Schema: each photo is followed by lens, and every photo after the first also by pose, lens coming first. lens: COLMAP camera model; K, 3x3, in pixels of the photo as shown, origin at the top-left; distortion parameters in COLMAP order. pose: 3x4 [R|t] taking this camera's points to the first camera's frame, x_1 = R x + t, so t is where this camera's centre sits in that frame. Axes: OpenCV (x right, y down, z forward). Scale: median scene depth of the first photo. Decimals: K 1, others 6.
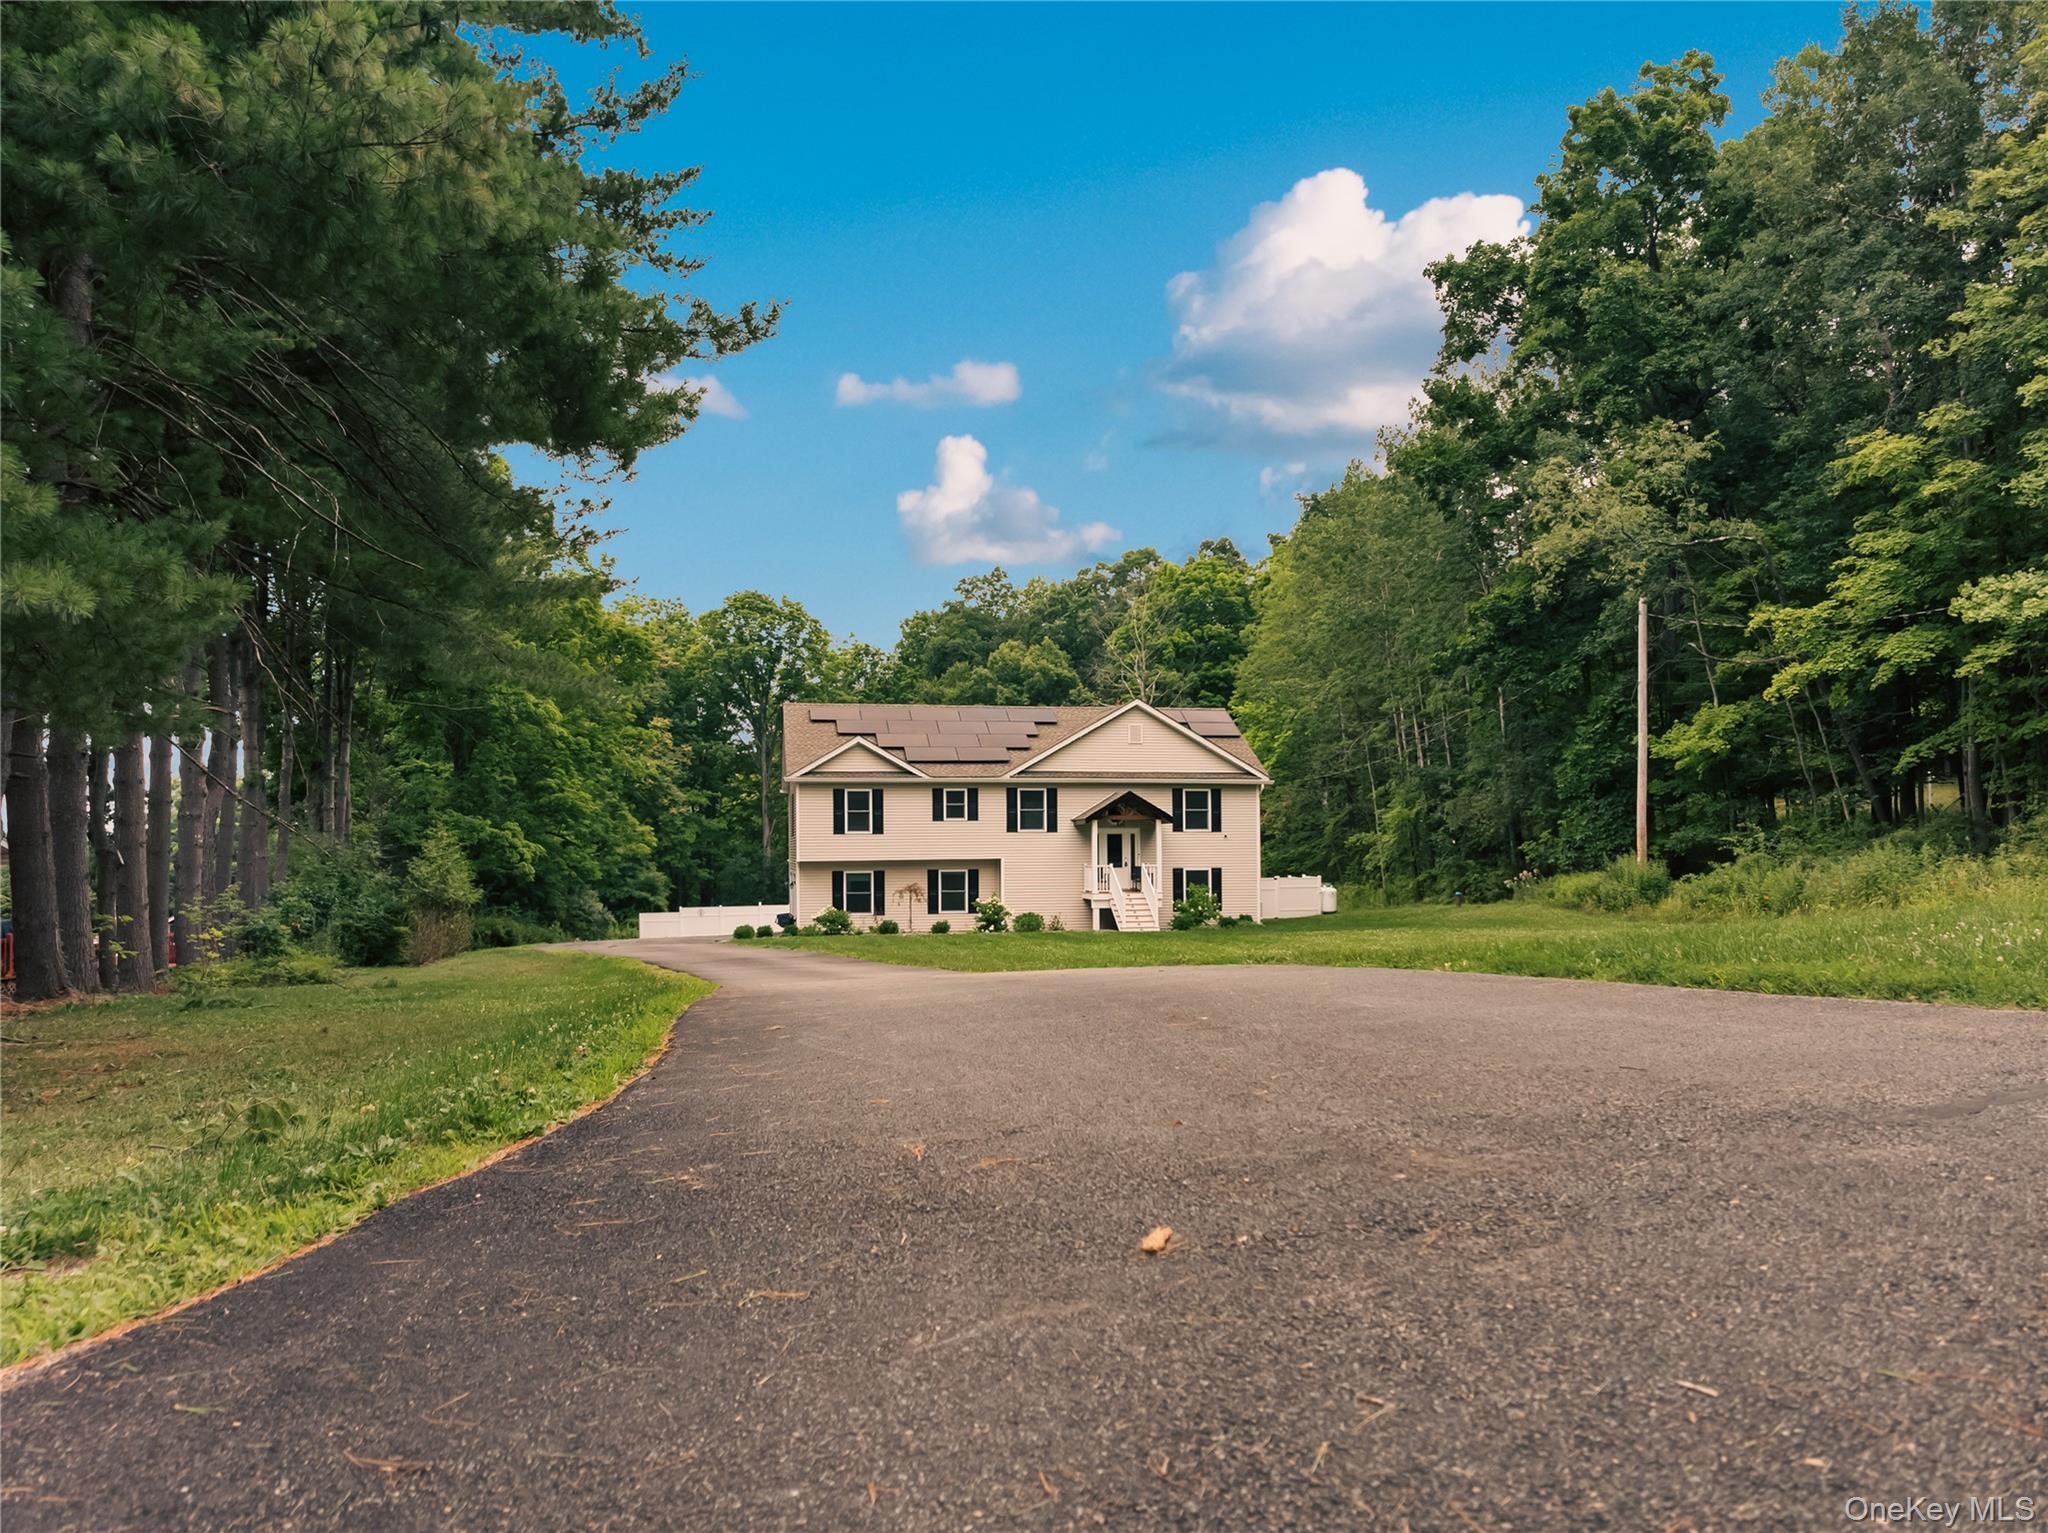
lens RADIAL K [[1471.3, 0, 1021.2], [0, 1471.3, 871.4], [0, 0, 1]] dist [-0.003667, -0.000827]
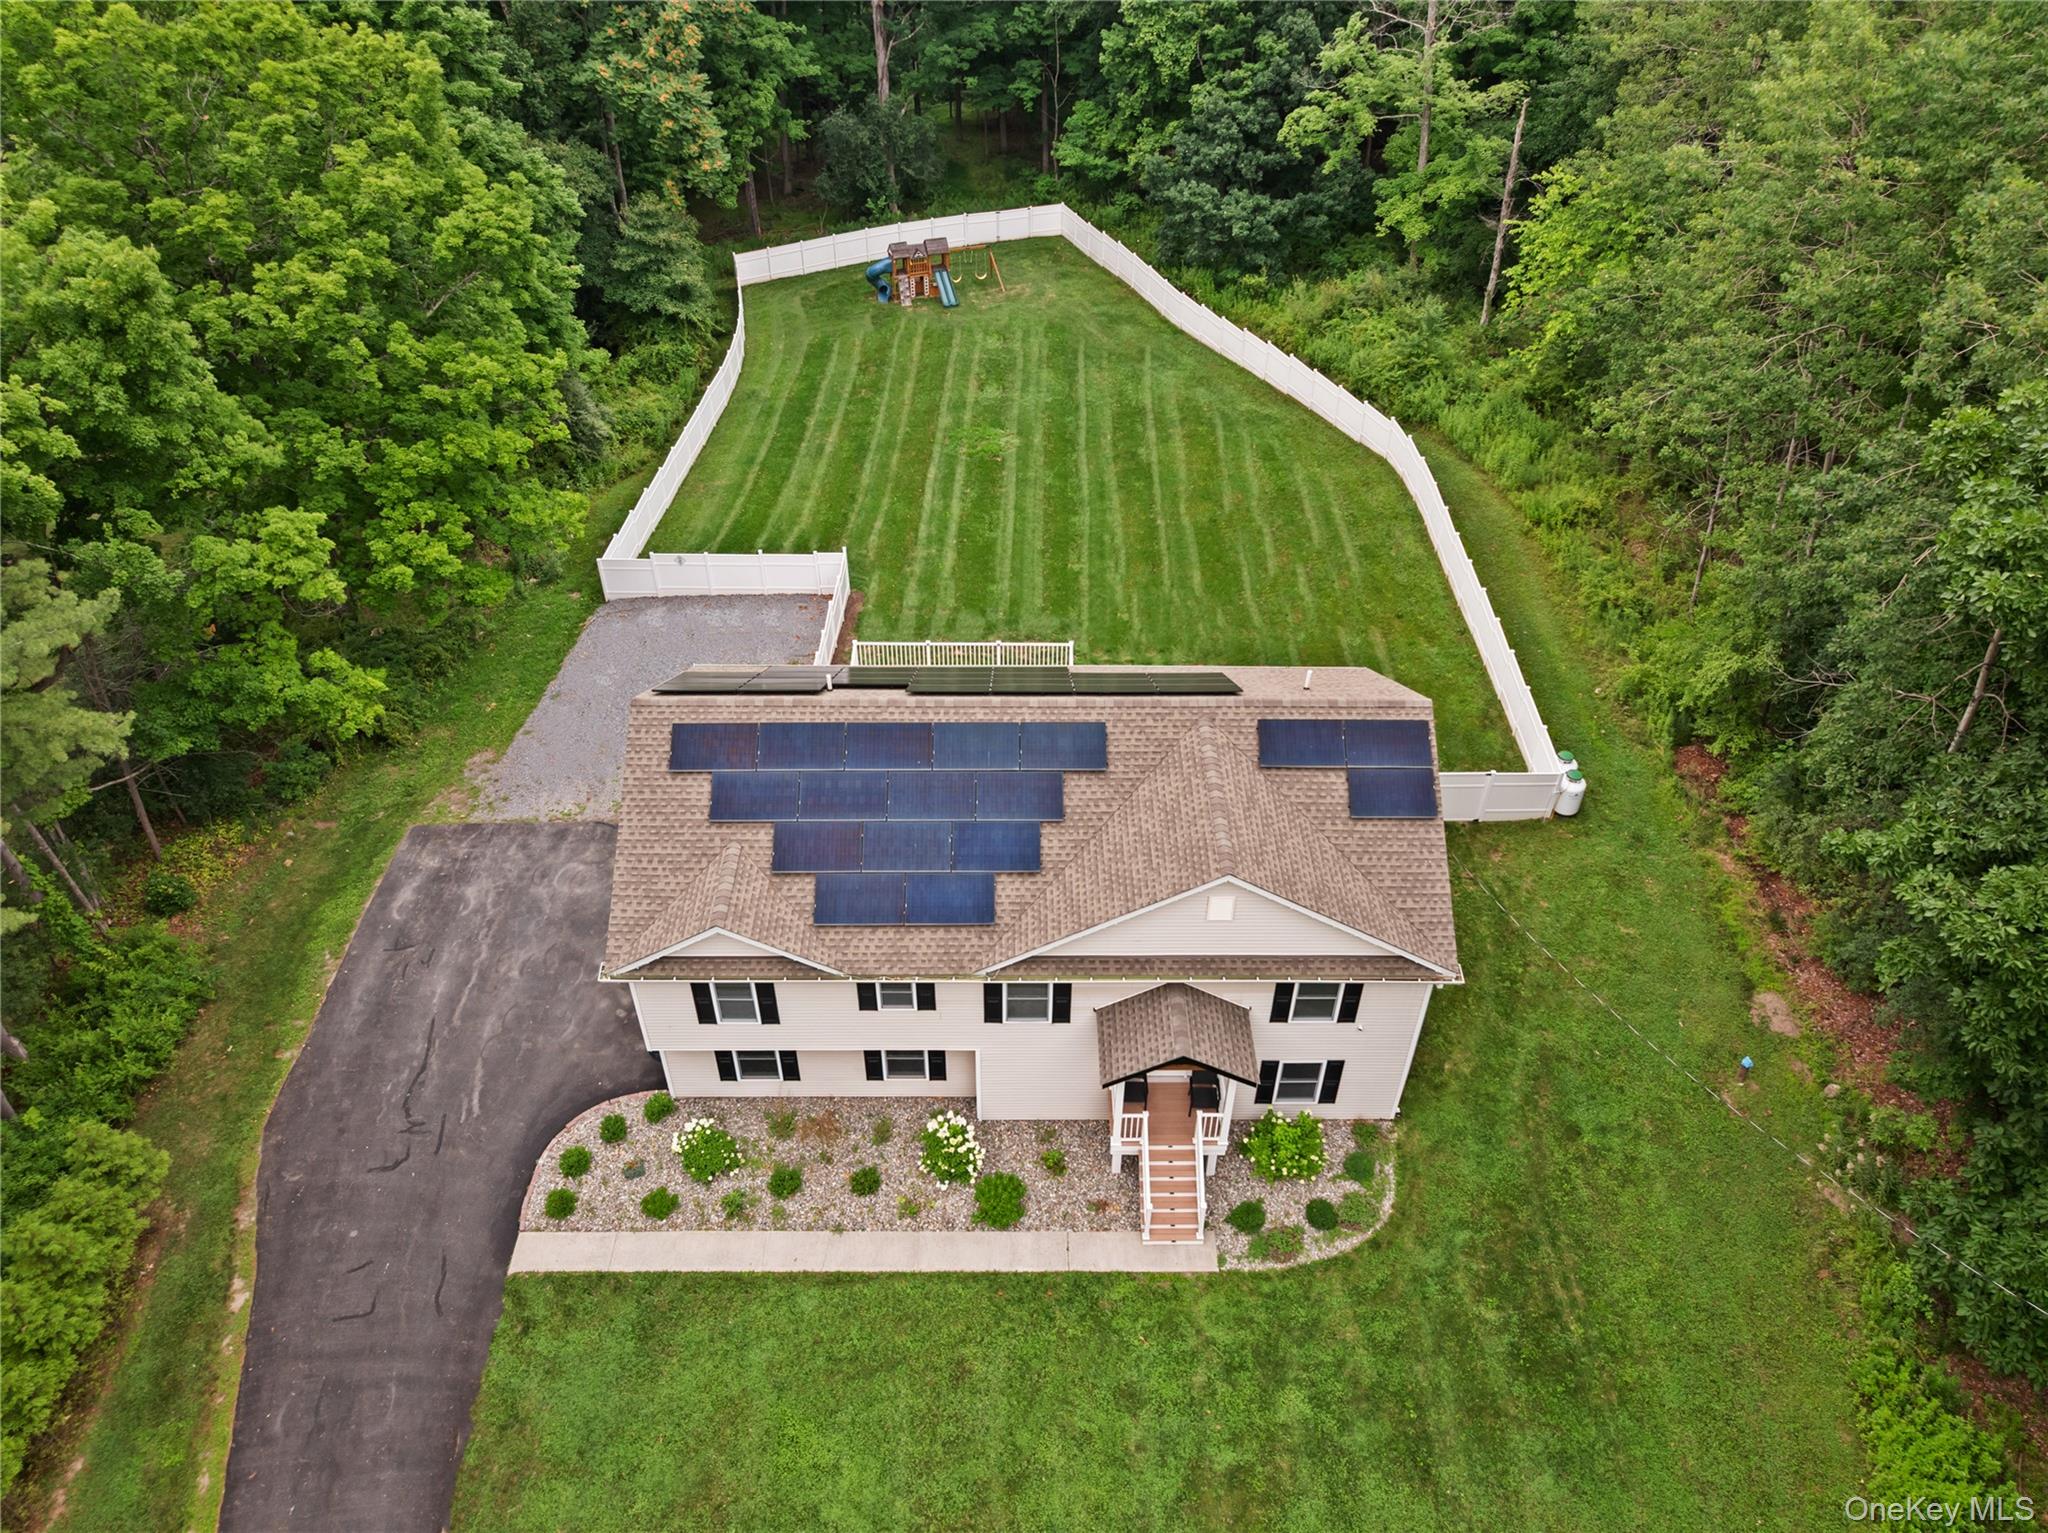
lens RADIAL K [[1440.3, 0, 1024.0], [0, 1440.3, 766.5], [0, 0, 1]] dist [-0.026266, -0.003602]
pose [[0.983542, 0.126642, -0.128868, 0.064950], [-0.015446, 0.769565, 0.638382, -0.457800], [0.180018, -0.625885, 0.758856, 0.584662]]
